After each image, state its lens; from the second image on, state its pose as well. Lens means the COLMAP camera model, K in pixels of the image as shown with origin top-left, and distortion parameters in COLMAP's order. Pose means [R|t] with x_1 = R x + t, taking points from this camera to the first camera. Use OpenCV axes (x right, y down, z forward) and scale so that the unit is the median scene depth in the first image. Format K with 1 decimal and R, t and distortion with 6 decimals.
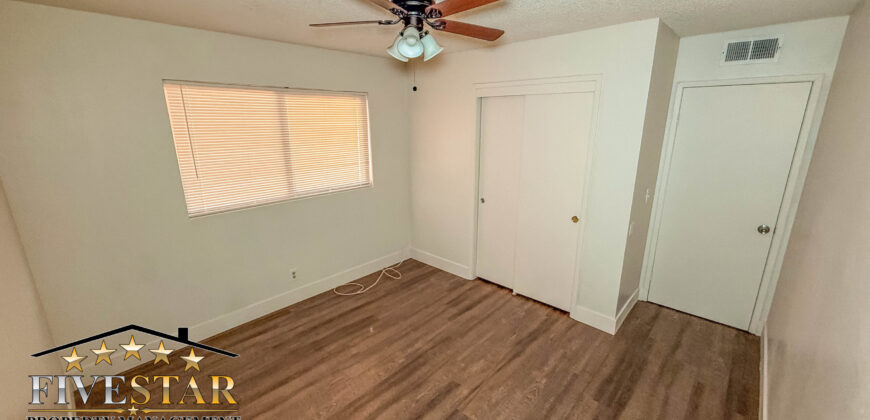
lens RADIAL K [[348.9, 0, 432.6], [0, 348.9, 210.2], [0, 0, 1]] dist [-0.000664, -0.000010]
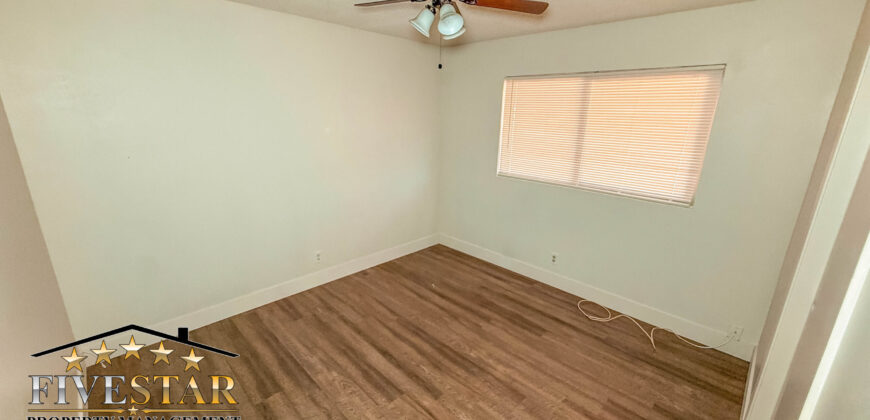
lens RADIAL K [[348.9, 0, 432.6], [0, 348.9, 210.2], [0, 0, 1]] dist [-0.000664, -0.000010]
pose [[-0.045498, 0.276163, -0.960033, 0.630996], [-0.274361, 0.920618, 0.277827, -0.148335], [0.960550, 0.276036, 0.033882, 0.653135]]
